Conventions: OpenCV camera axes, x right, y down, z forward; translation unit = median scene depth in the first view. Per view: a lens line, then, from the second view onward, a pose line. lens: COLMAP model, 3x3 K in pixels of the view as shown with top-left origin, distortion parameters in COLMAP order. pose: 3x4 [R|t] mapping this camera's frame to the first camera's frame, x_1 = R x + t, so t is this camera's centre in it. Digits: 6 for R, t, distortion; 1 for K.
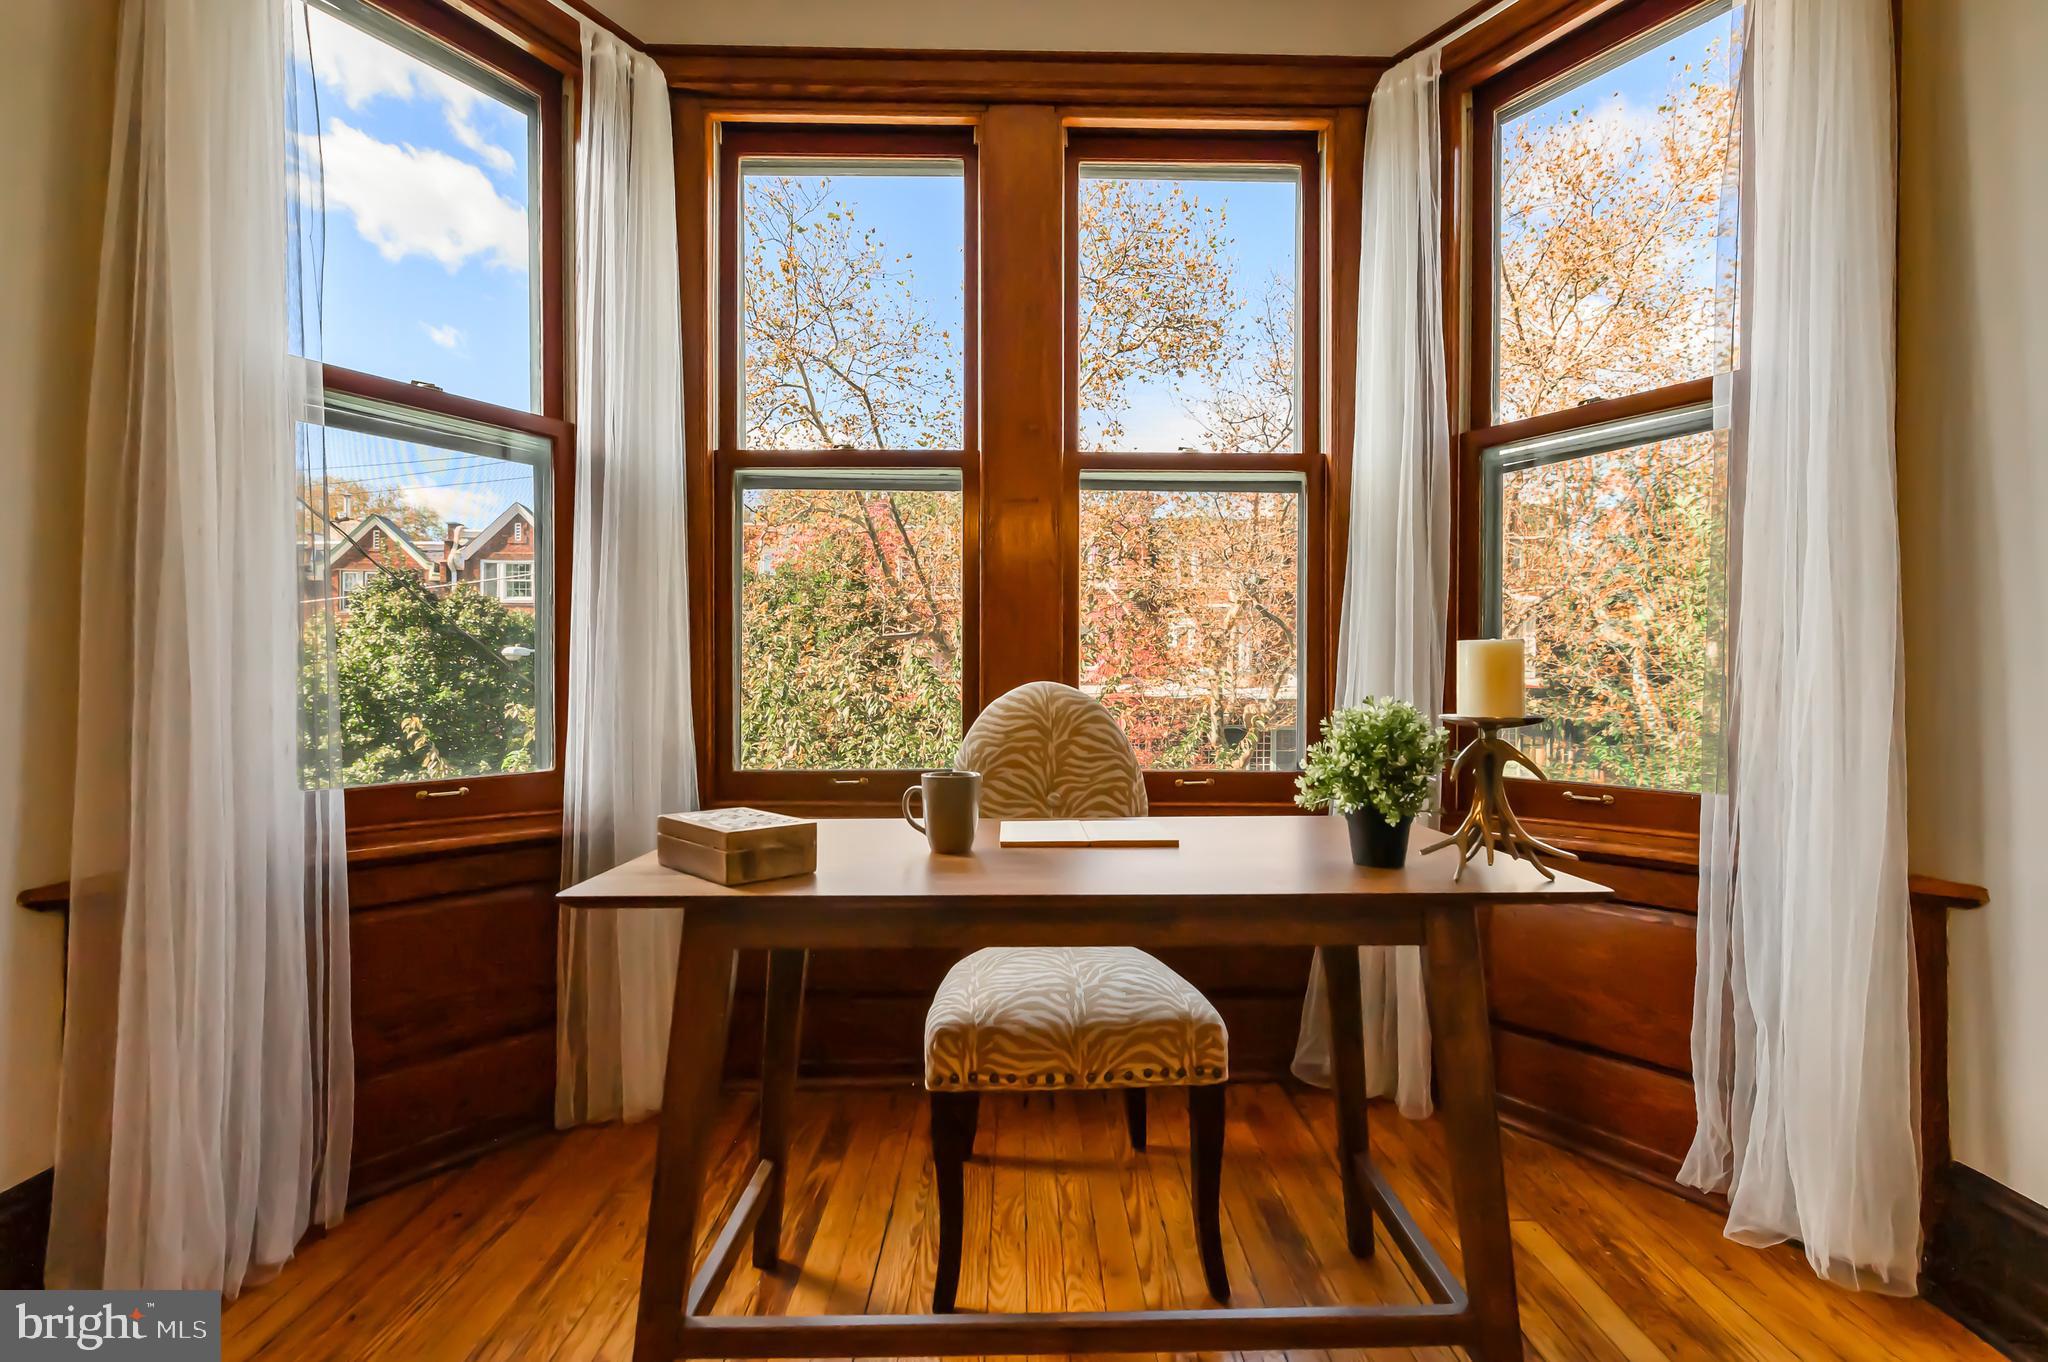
lens RADIAL K [[898.4, 0, 1025.7], [0, 898.4, 661.5], [0, 0, 1]] dist [-0.000631, -0.000159]
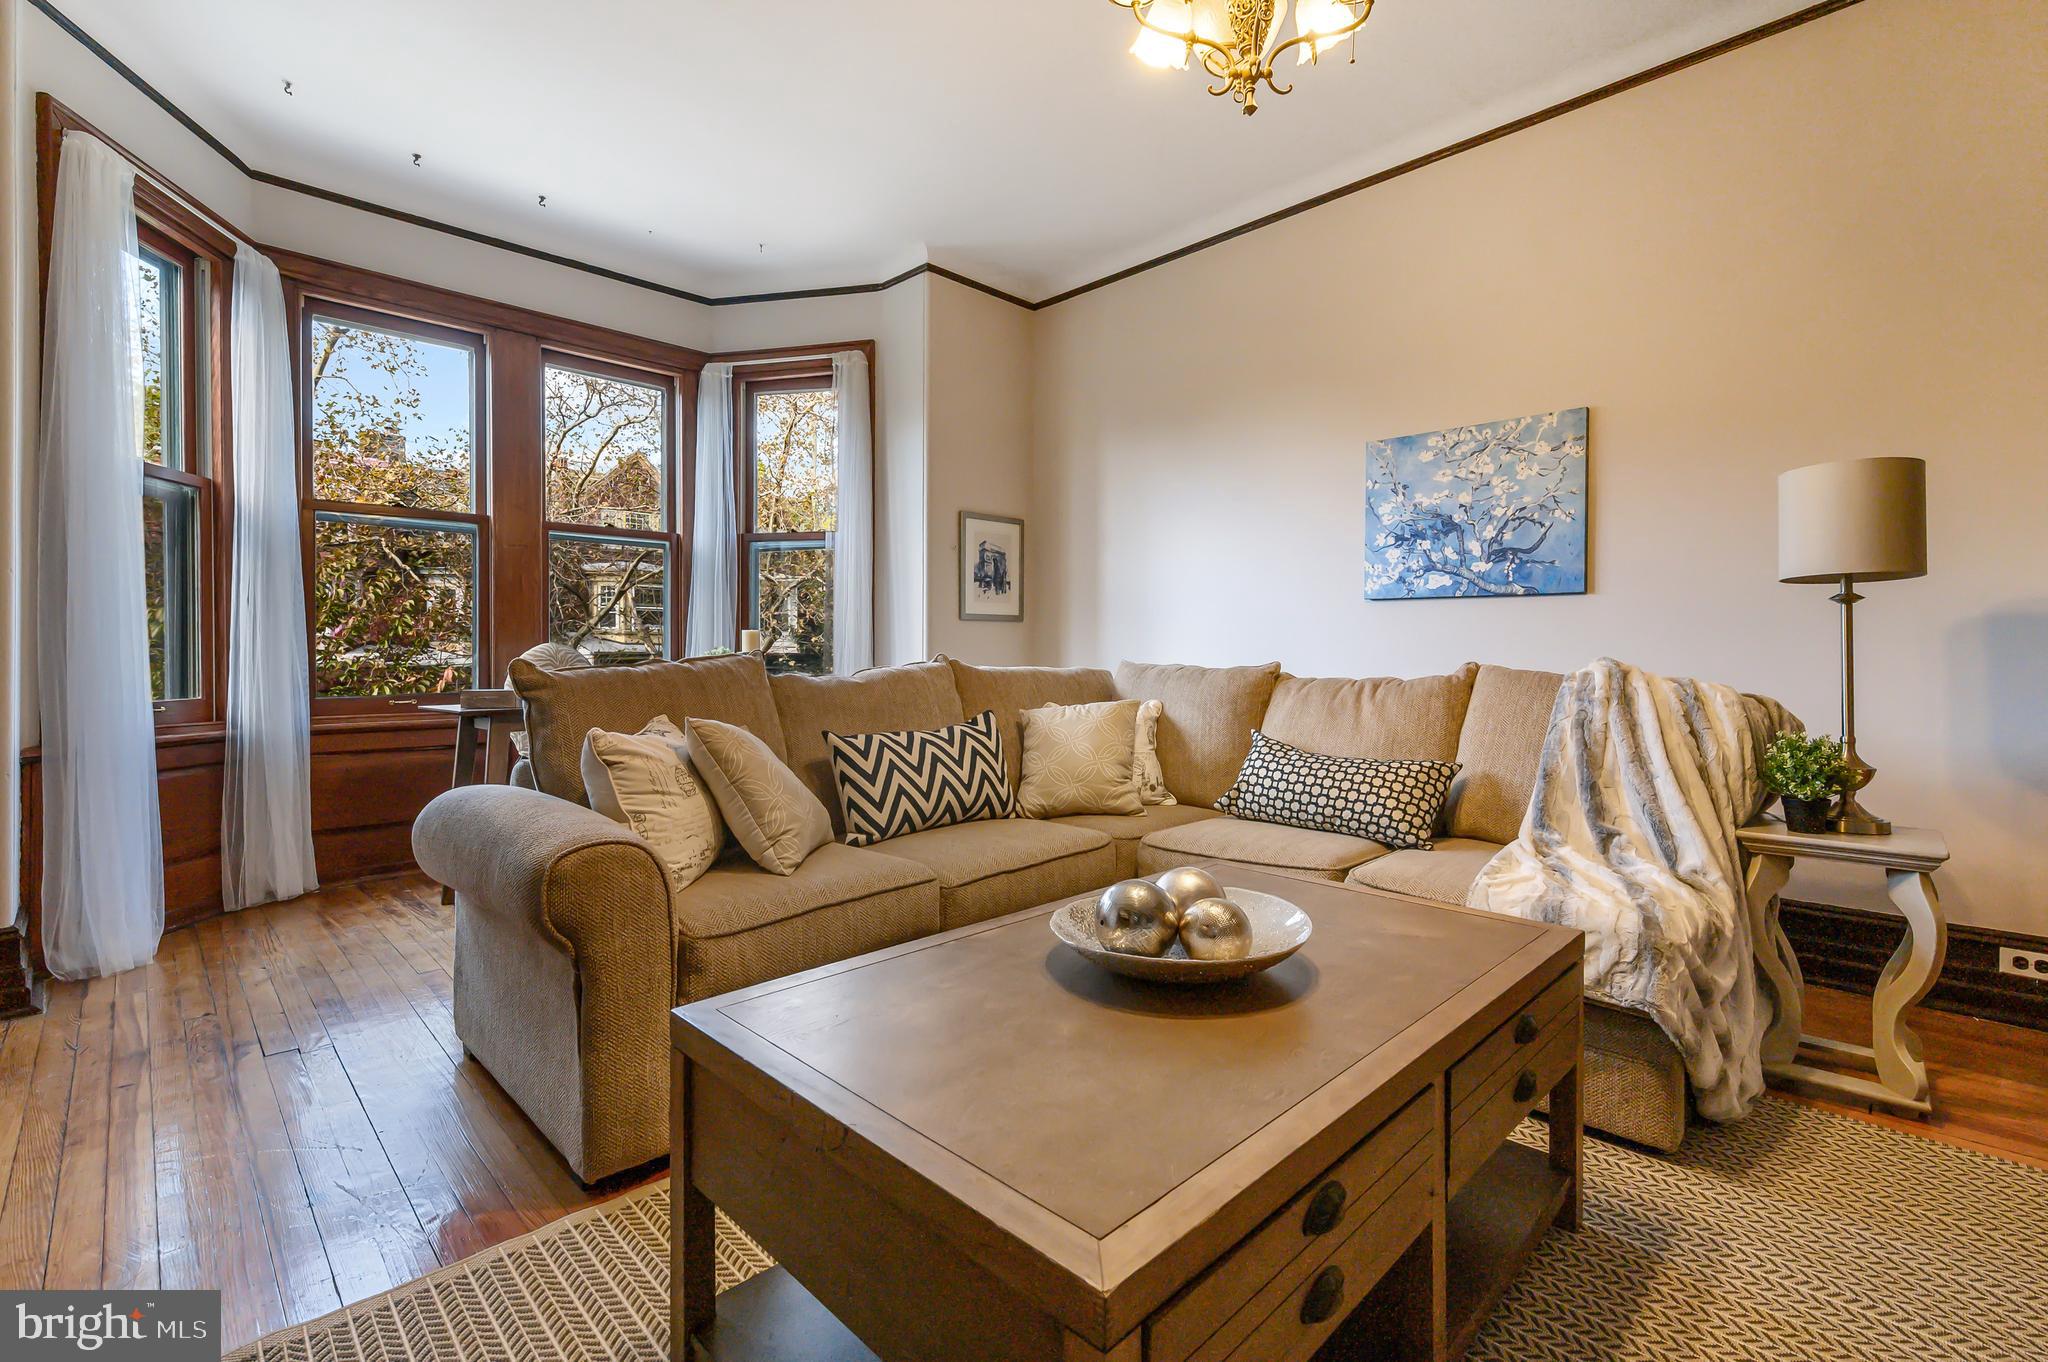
lens RADIAL K [[898.4, 0, 1025.7], [0, 898.4, 661.5], [0, 0, 1]] dist [-0.000631, -0.000159]
pose [[0.723898, -0.012798, 0.689788, -0.540185], [-0.010322, 0.999515, 0.029377, -0.007541], [-0.689829, -0.028386, 0.723415, -1.098708]]
